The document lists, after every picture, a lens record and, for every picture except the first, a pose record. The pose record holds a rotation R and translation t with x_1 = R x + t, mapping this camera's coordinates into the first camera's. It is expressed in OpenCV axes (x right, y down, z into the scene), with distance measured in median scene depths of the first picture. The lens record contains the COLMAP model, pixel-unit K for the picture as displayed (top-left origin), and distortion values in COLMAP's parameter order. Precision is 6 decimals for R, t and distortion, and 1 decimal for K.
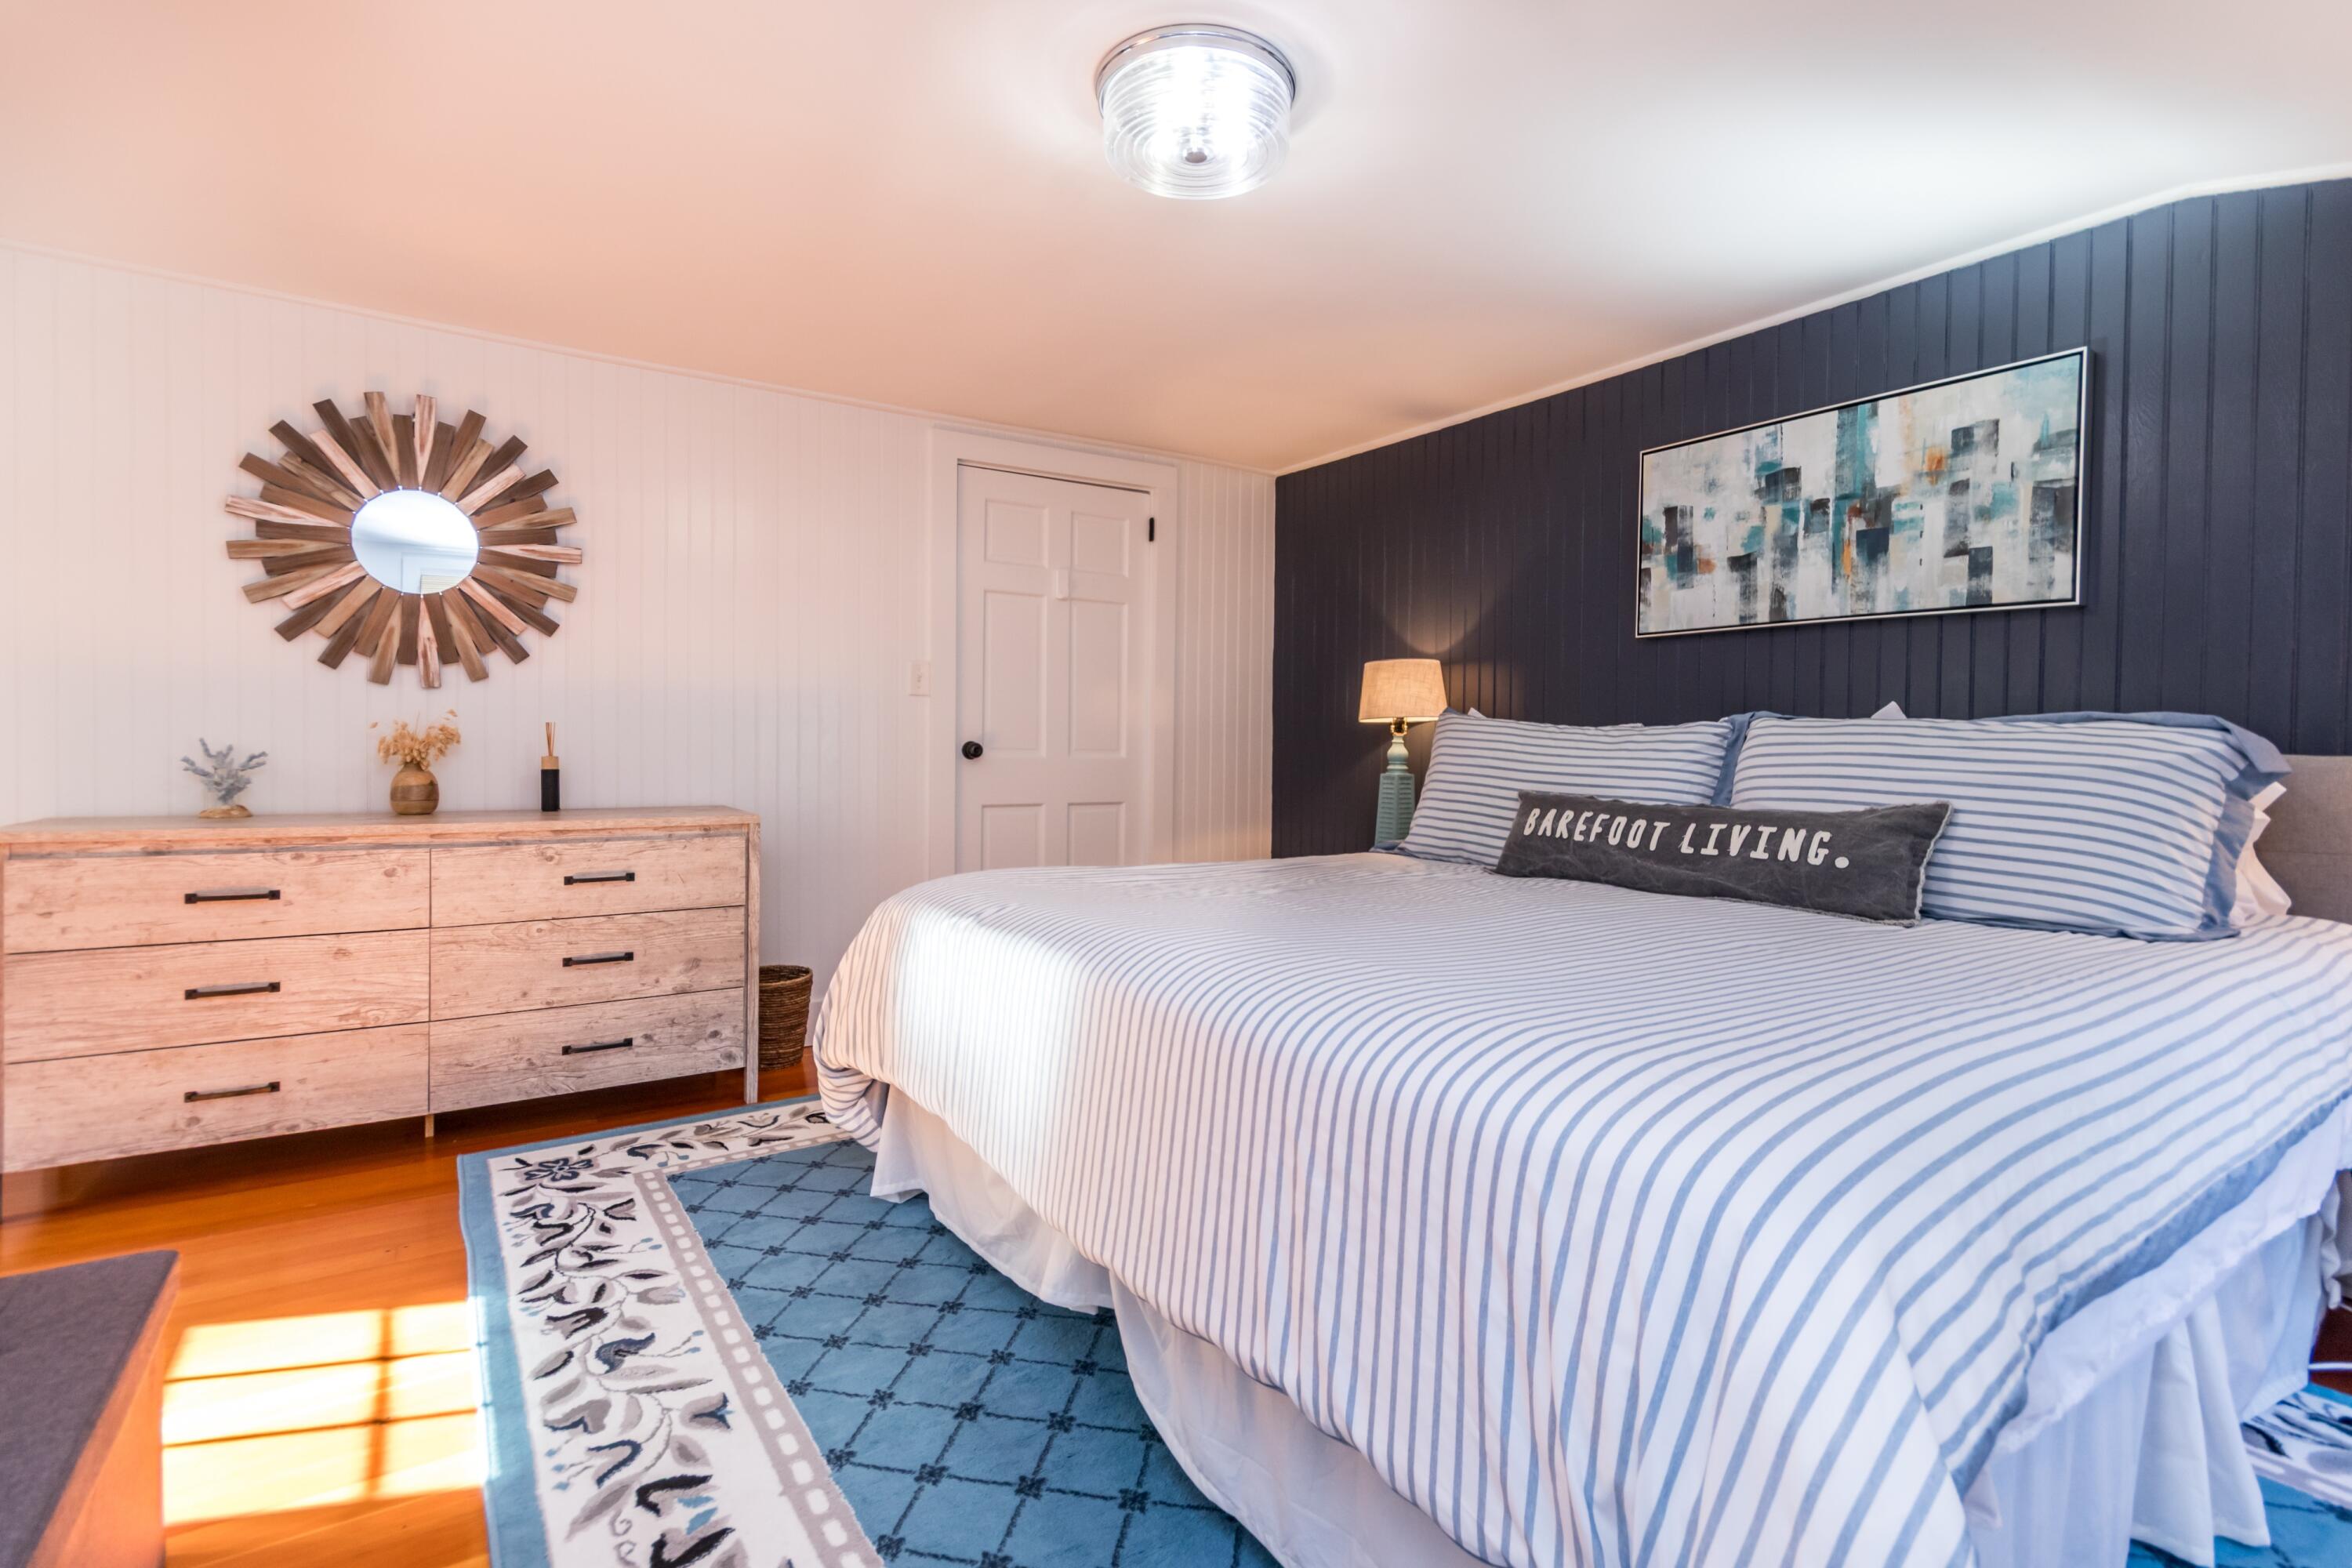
lens RADIAL K [[1079.7, 0, 1180.9], [0, 1079.7, 773.1], [0, 0, 1]] dist [-0.001352, -0.000275]
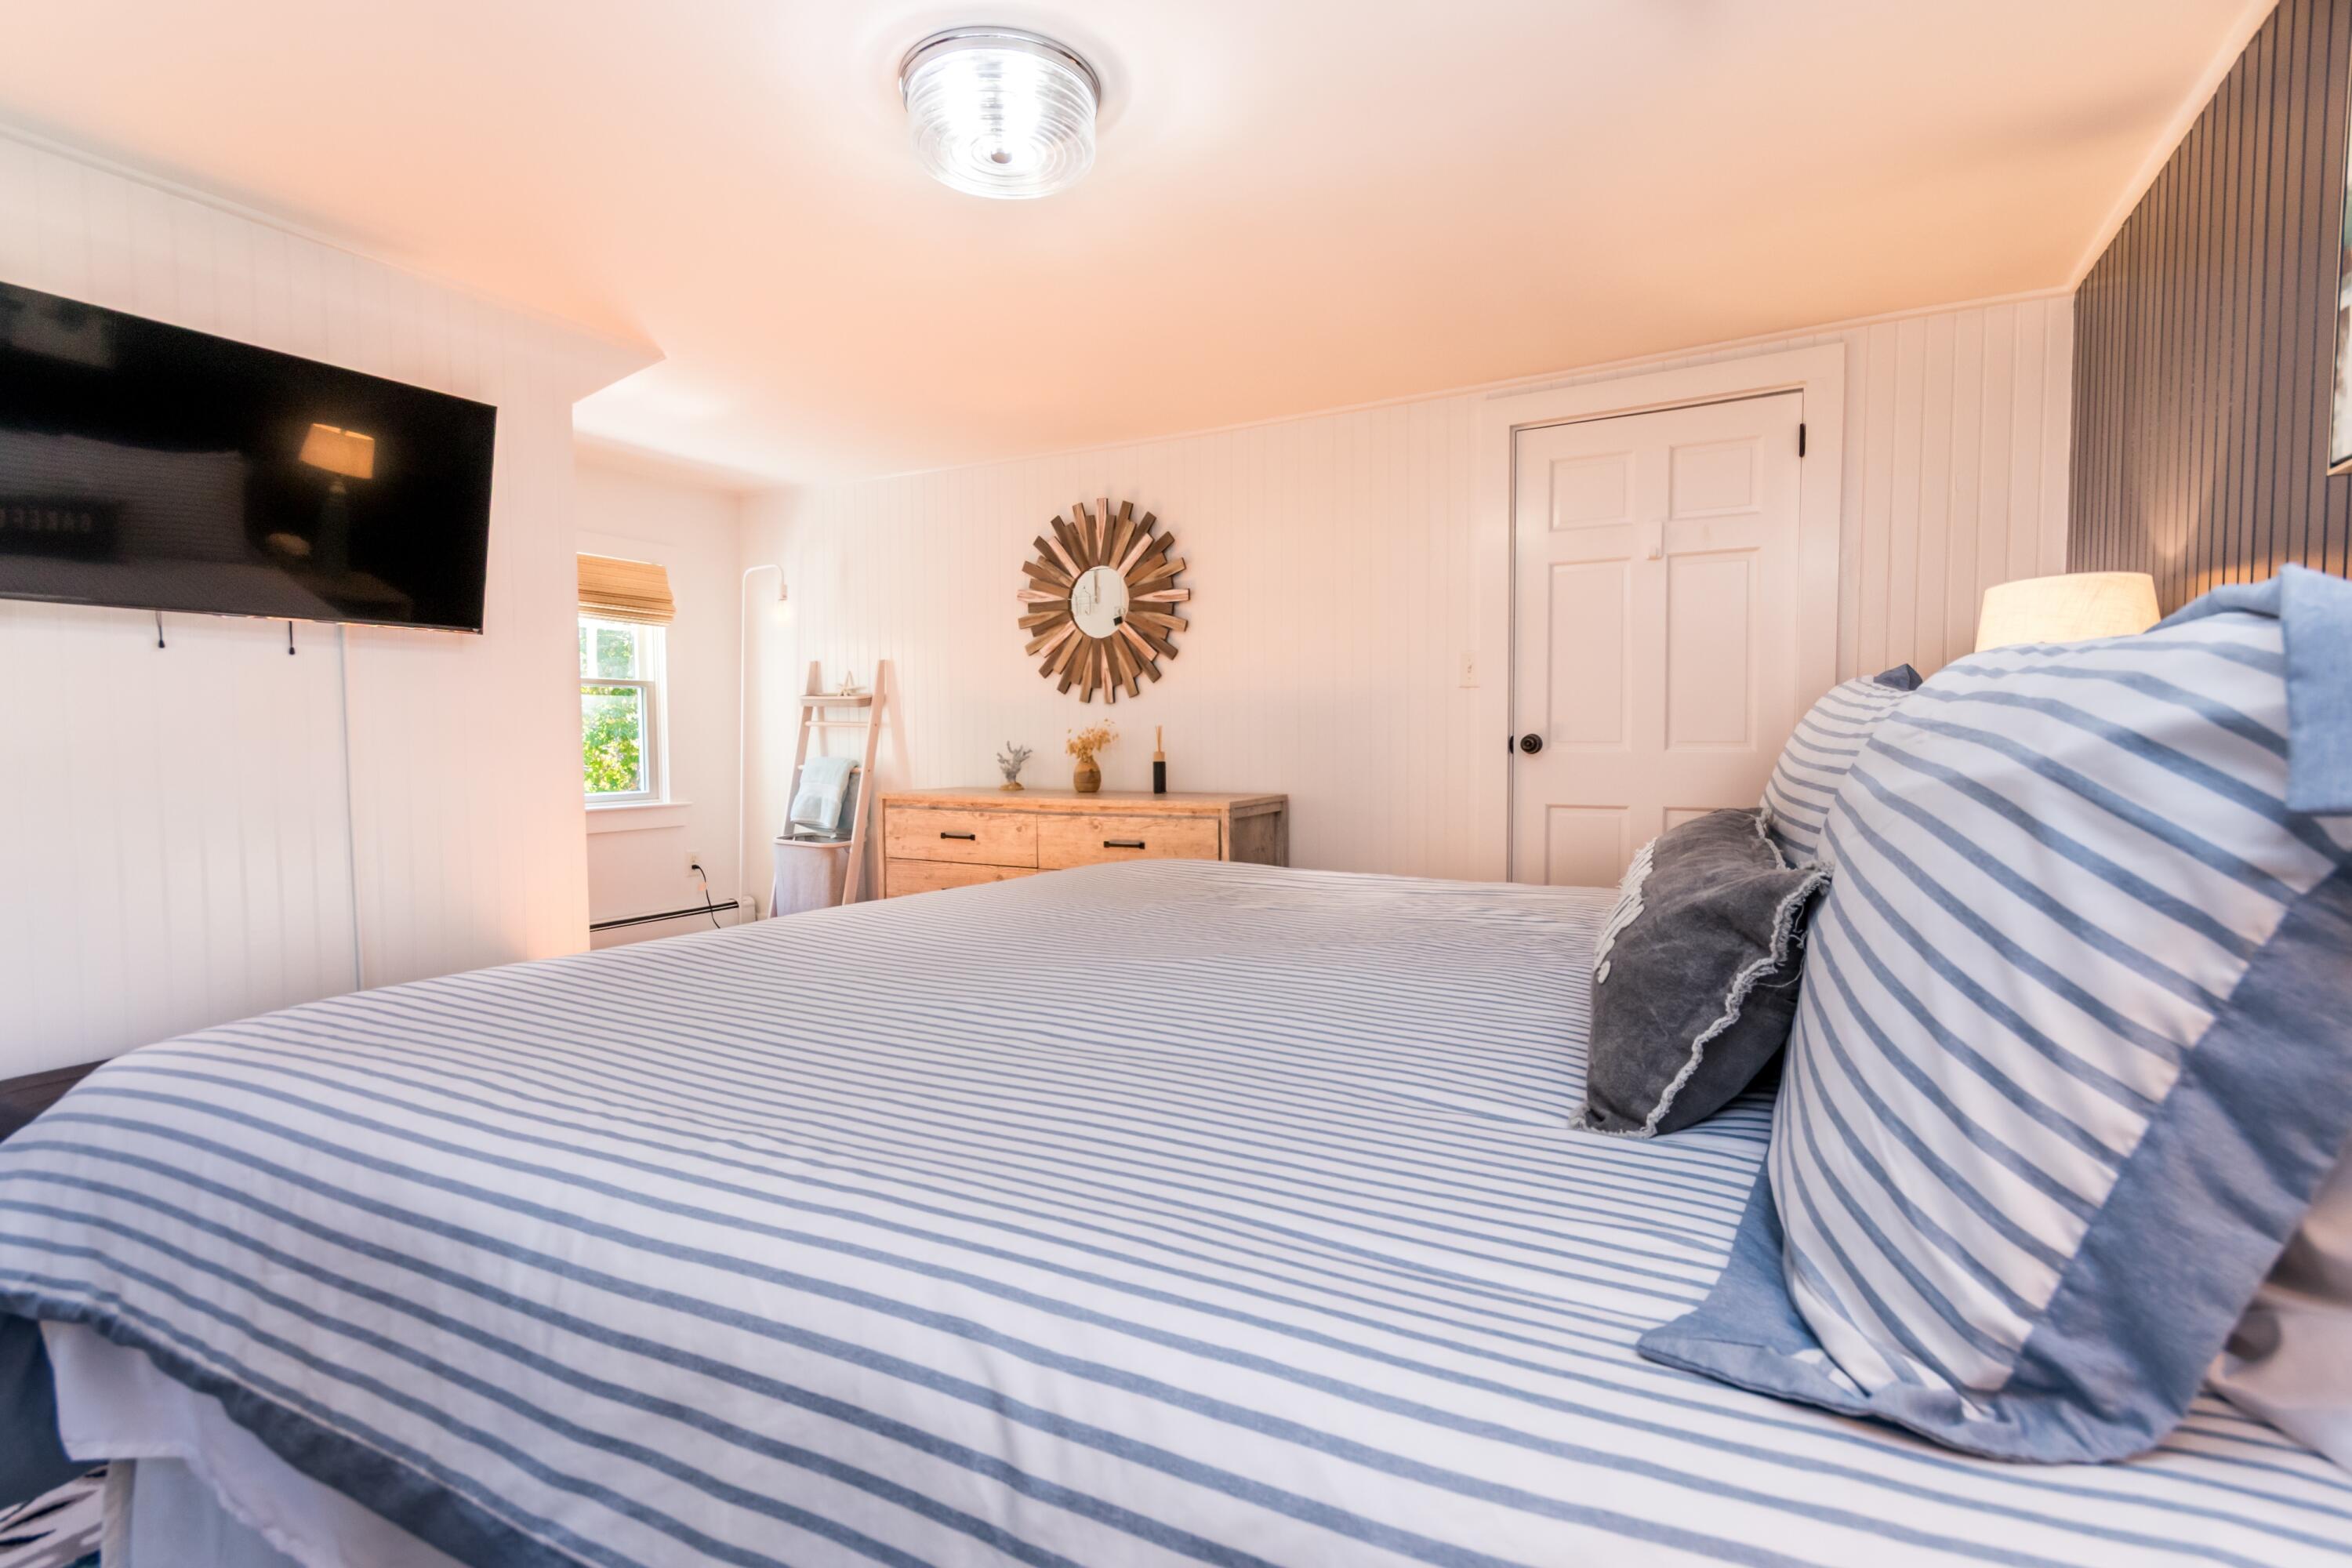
lens RADIAL K [[1079.7, 0, 1176.9], [0, 1079.7, 800.5], [0, 0, 1]] dist [-0.001352, -0.000275]
pose [[0.488023, 0.037298, -0.872033, 0.728215], [-0.010804, 0.999268, 0.036693, -0.005936], [0.872764, -0.008486, 0.488069, 0.471688]]
